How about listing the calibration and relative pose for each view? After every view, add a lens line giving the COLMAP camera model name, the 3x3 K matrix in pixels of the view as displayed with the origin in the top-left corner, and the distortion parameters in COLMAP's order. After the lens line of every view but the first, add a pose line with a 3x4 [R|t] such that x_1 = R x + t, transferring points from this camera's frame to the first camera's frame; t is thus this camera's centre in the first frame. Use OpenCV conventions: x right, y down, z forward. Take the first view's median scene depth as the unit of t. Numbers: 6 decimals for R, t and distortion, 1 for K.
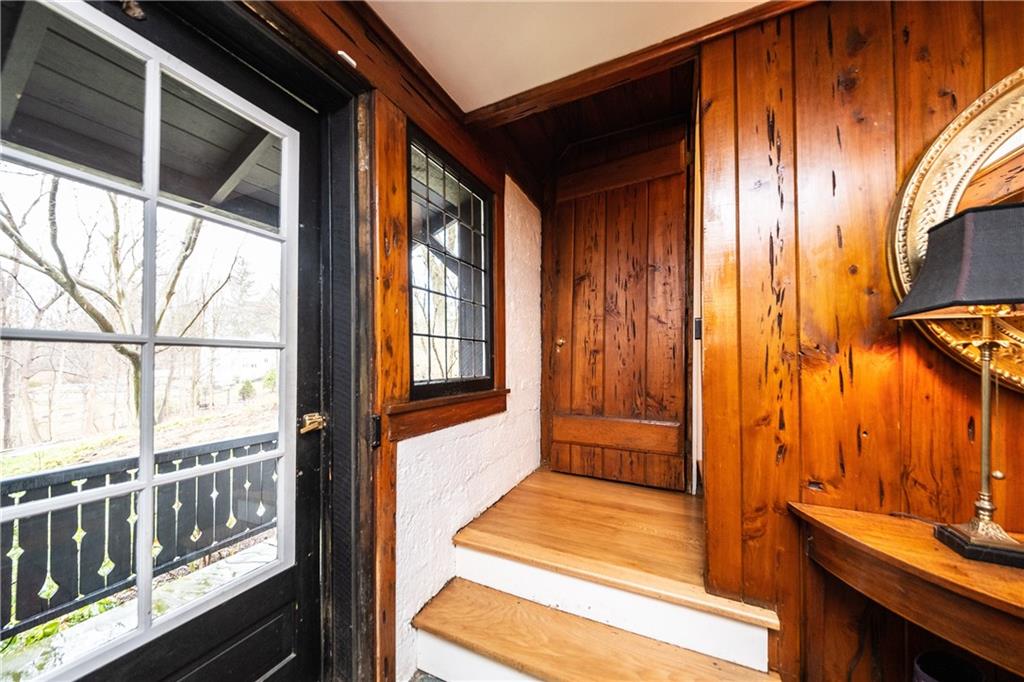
lens RADIAL K [[343.5, 0, 506.1], [0, 343.5, 356.4], [0, 0, 1]] dist [0.002968, -0.000847]
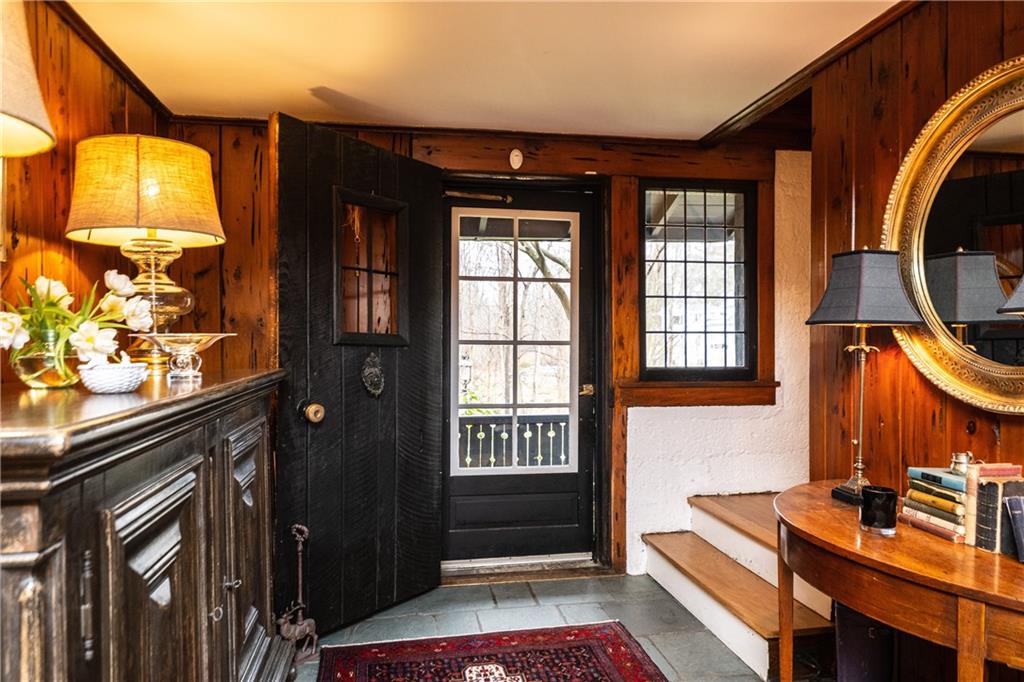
lens RADIAL K [[677.2, 0, 513.1], [0, 677.2, 342.9], [0, 0, 1]] dist [0.000293, -0.000020]
pose [[0.568606, 0.002927, -0.822605, 1.775713], [0.010260, 0.999891, 0.010650, -0.062791], [0.822546, -0.014495, 0.568514, -1.045208]]
